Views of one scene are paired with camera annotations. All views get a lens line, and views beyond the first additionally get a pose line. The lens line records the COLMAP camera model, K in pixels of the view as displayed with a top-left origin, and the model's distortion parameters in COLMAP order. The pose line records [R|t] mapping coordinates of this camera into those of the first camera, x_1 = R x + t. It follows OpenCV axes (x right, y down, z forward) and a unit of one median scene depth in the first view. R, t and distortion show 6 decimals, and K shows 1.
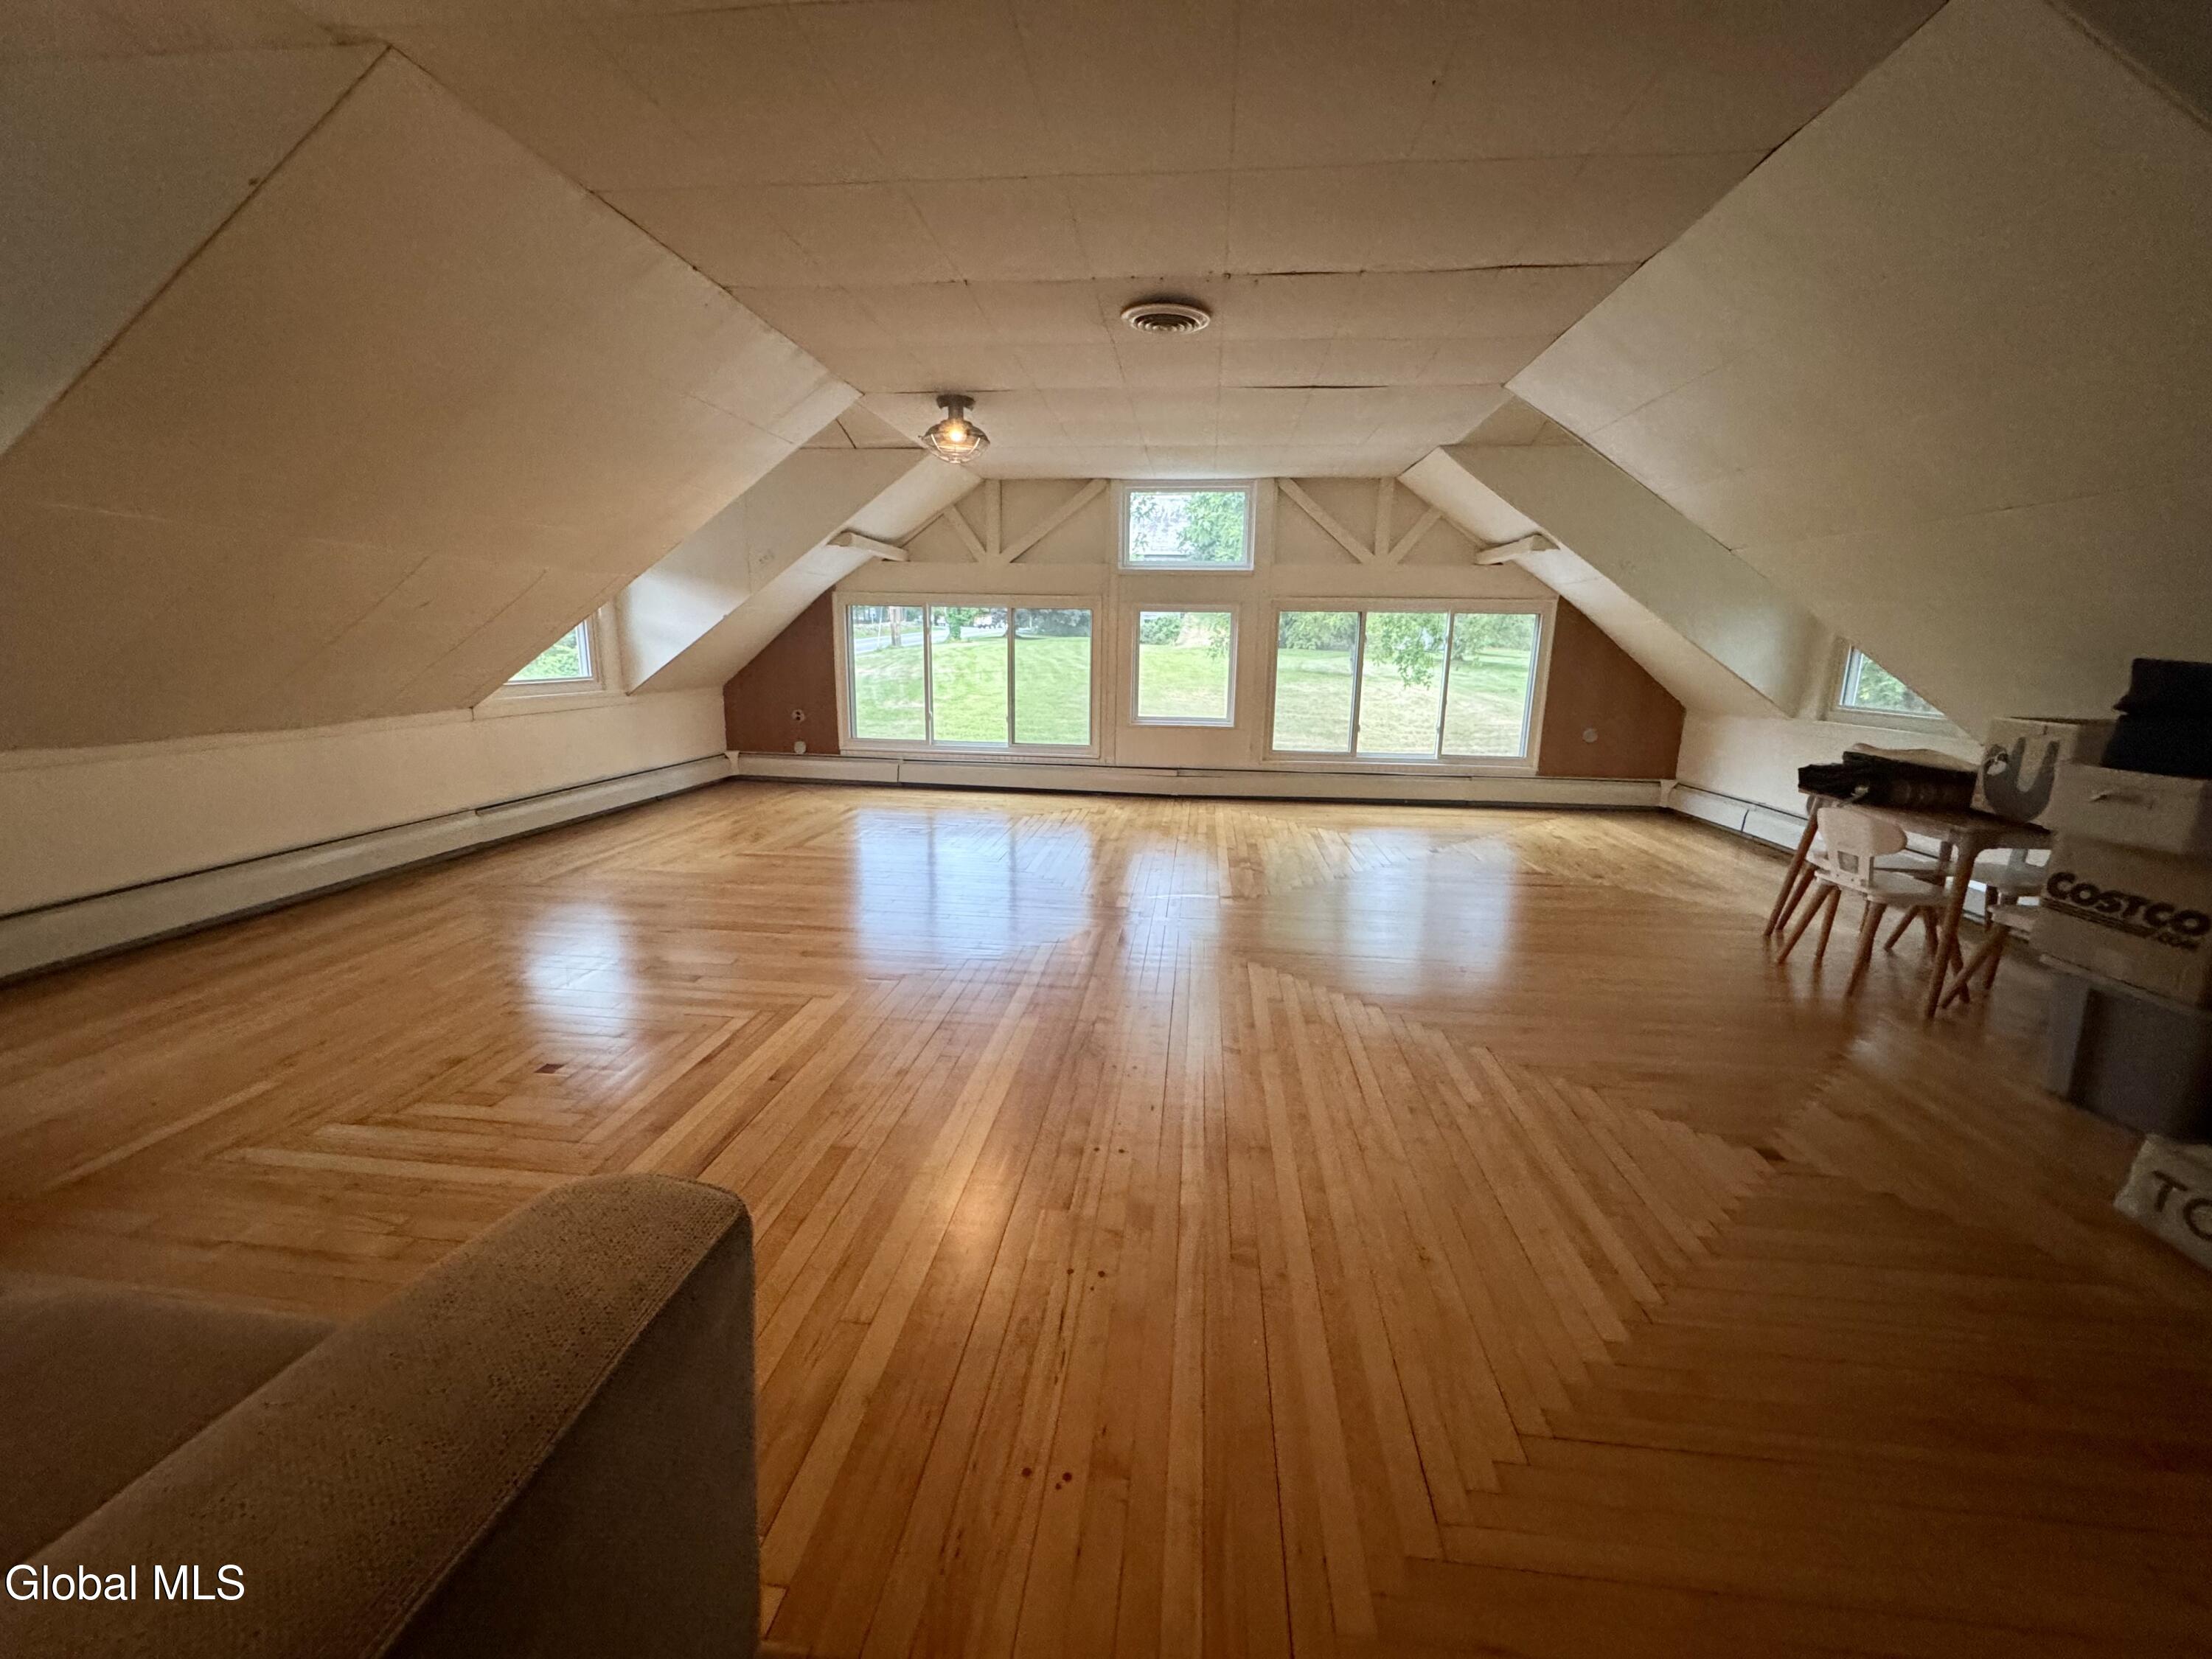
lens RADIAL K [[877.7, 0, 1104.7], [0, 877.7, 826.7], [0, 0, 1]] dist [-0.004468, 0.001488]
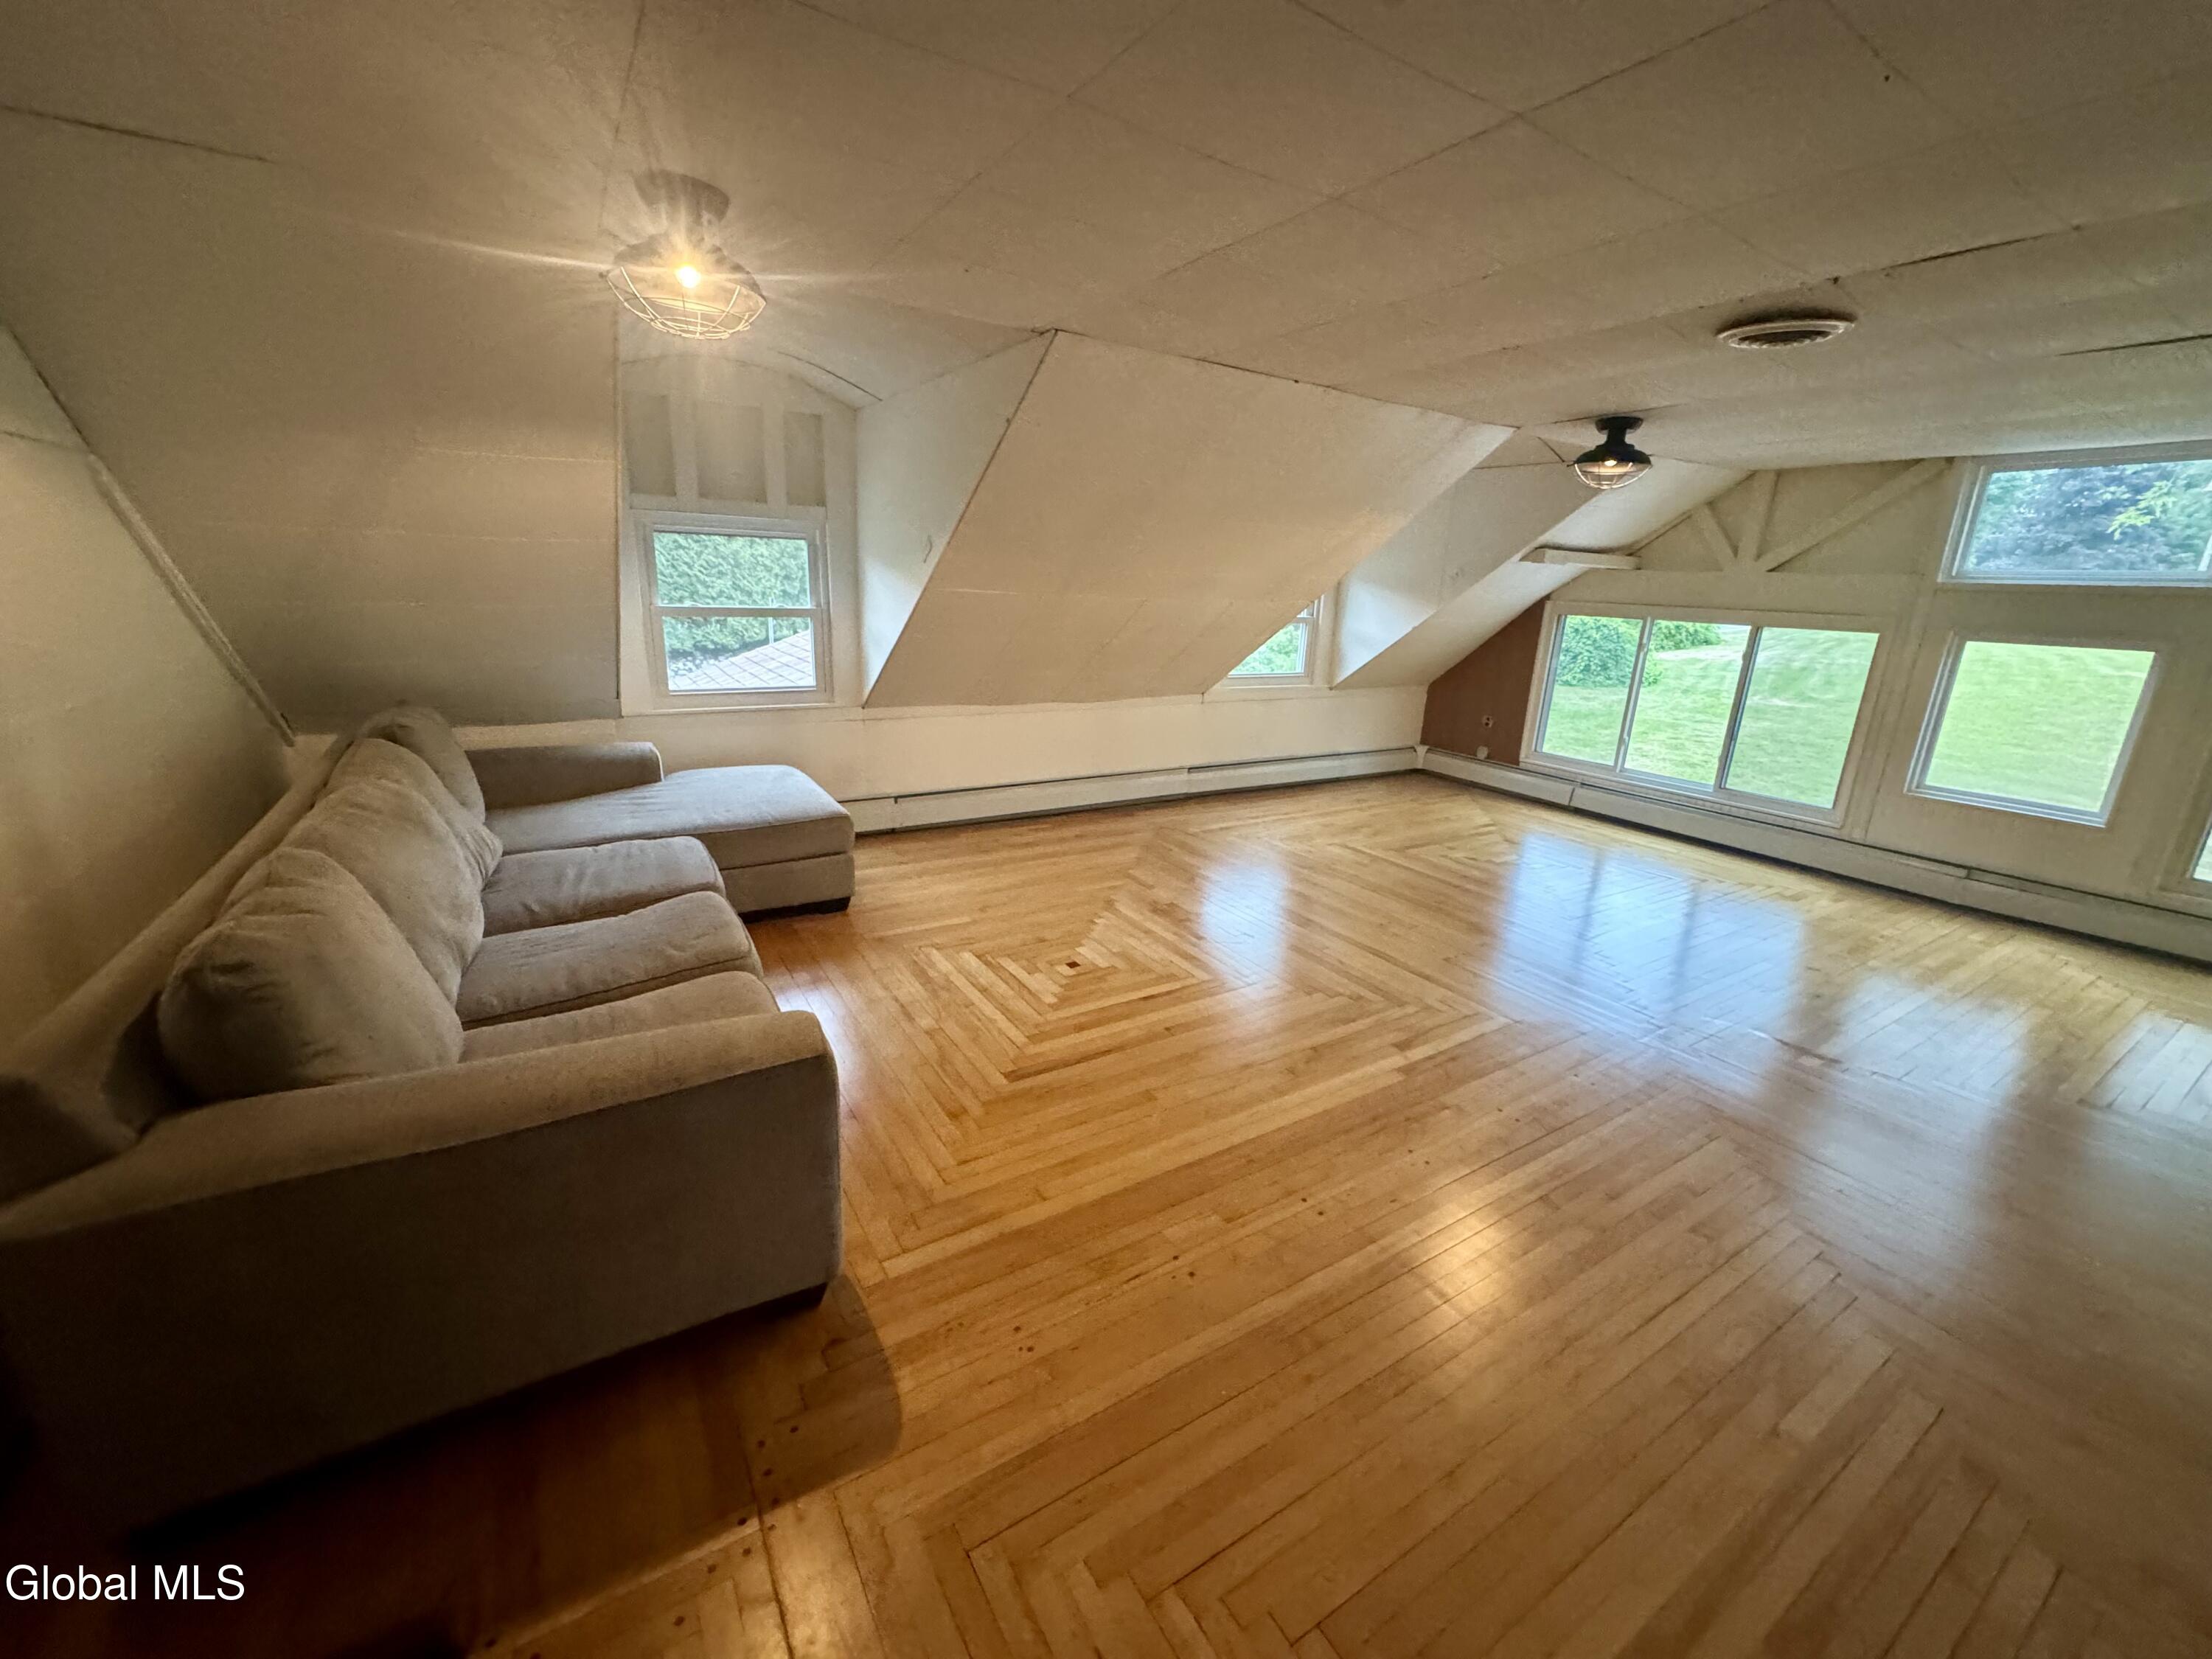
lens RADIAL K [[877.7, 0, 1110.0], [0, 877.7, 829.6], [0, 0, 1]] dist [-0.004468, 0.001488]
pose [[0.620327, 0.224224, -0.751611, 0.192042], [-0.190109, 0.972675, 0.133271, -0.064192], [0.760956, 0.060217, 0.646003, 0.022463]]
